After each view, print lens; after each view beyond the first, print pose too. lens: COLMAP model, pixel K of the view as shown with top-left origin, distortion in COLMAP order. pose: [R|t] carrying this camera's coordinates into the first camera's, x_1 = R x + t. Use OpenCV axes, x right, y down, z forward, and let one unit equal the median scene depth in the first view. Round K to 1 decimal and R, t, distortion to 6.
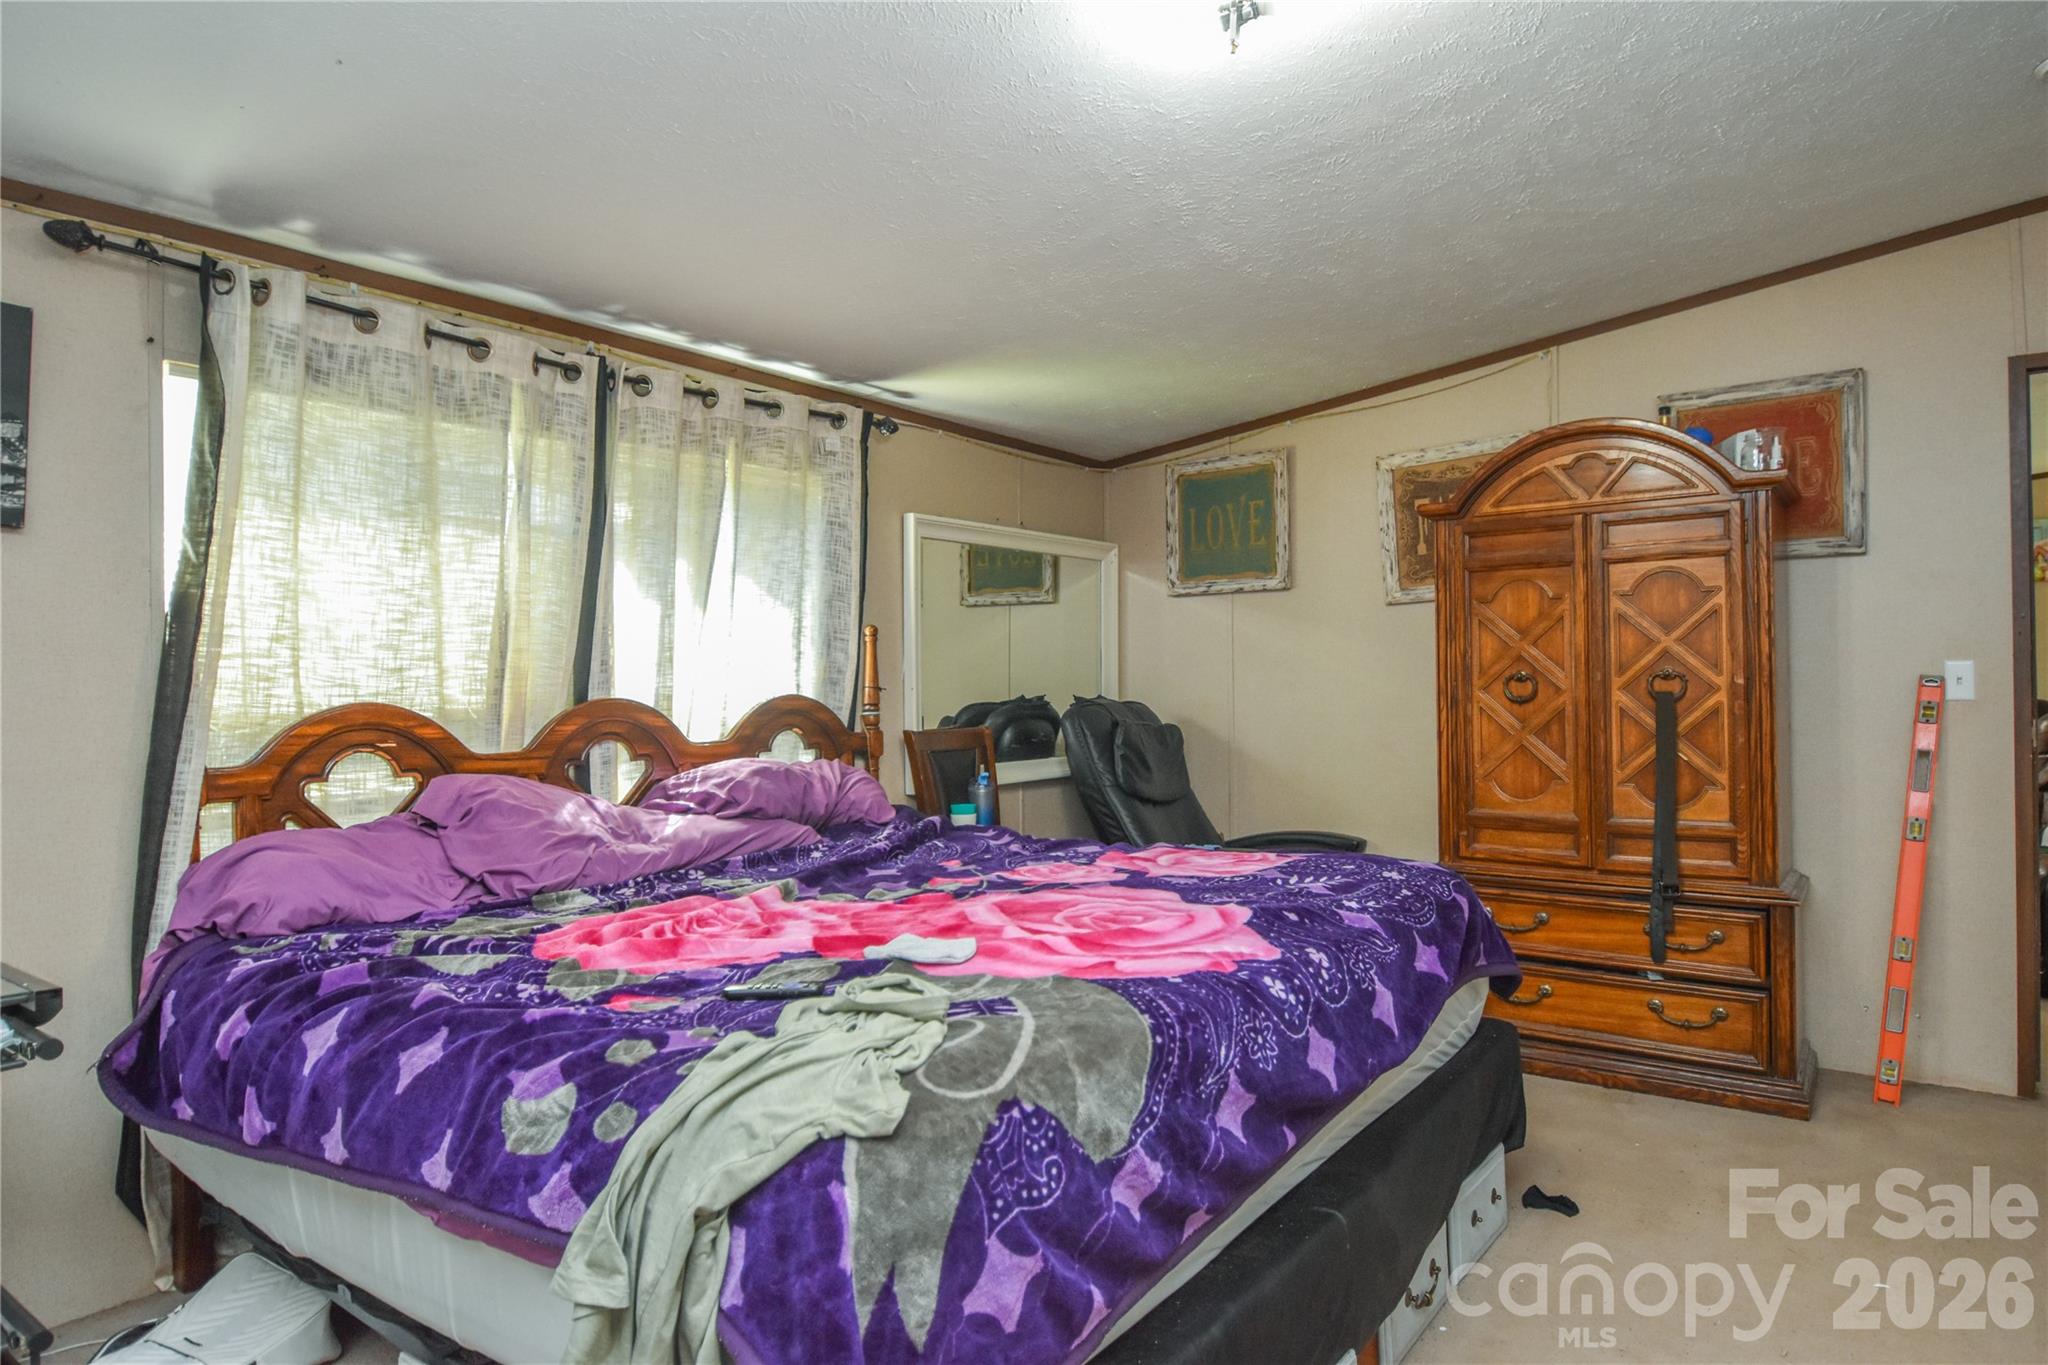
lens RADIAL K [[1190.0, 0, 1039.2], [0, 1190.0, 695.5], [0, 0, 1]] dist [0.020735, -0.025710]
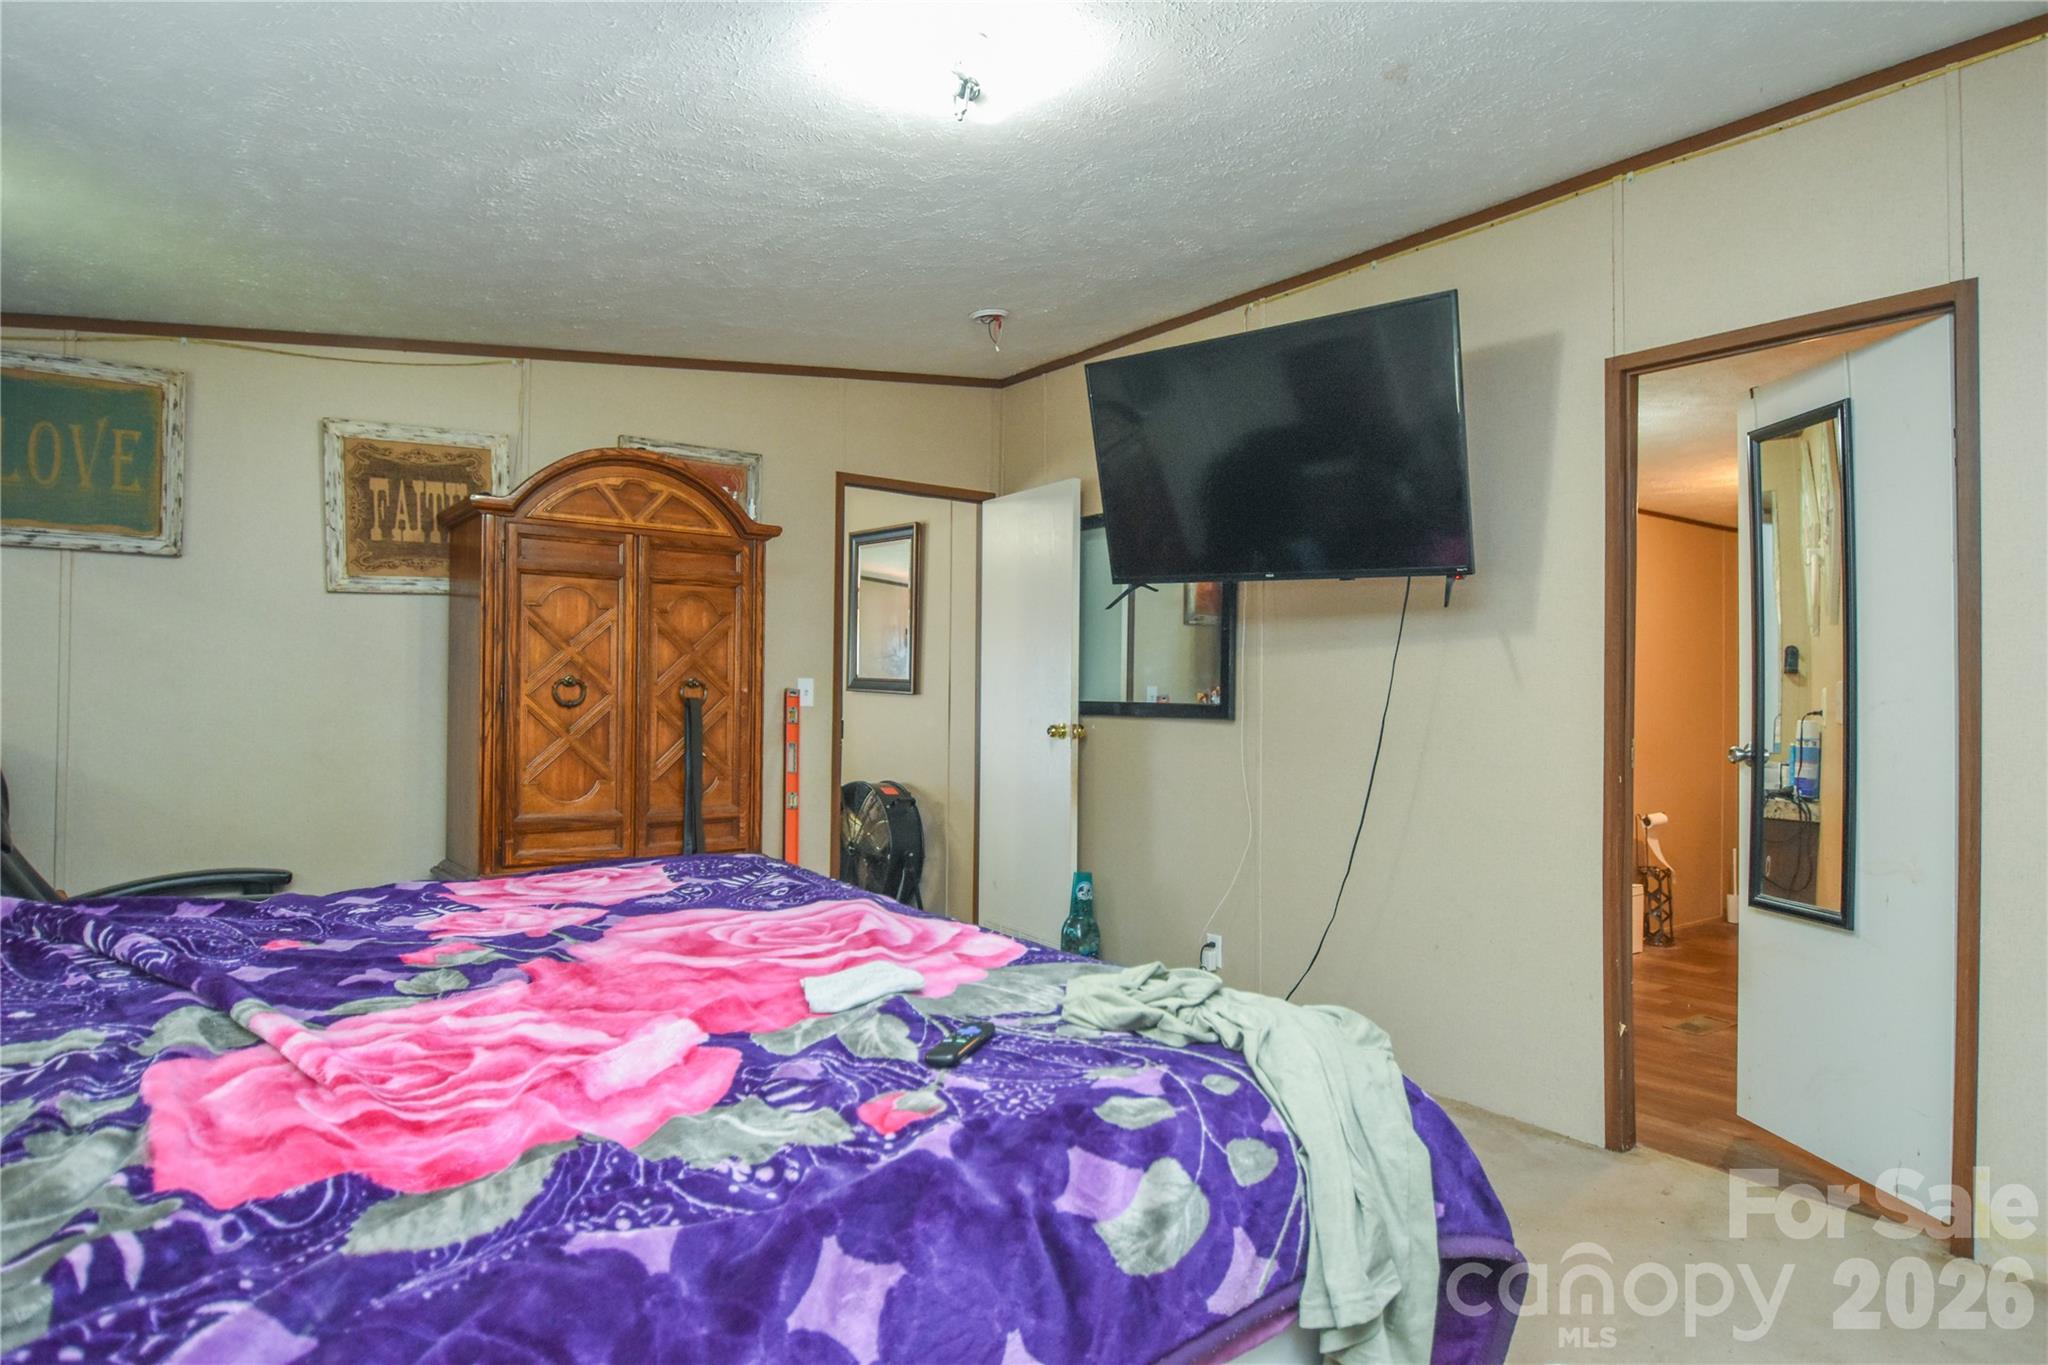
lens RADIAL K [[1190.0, 0, 1039.2], [0, 1190.0, 695.5], [0, 0, 1]] dist [0.020735, -0.025710]
pose [[0.291009, 0.016524, 0.956578, -0.363191], [-0.009848, 0.999850, -0.014276, 0.005506], [-0.956670, -0.005266, 0.291128, 0.247824]]
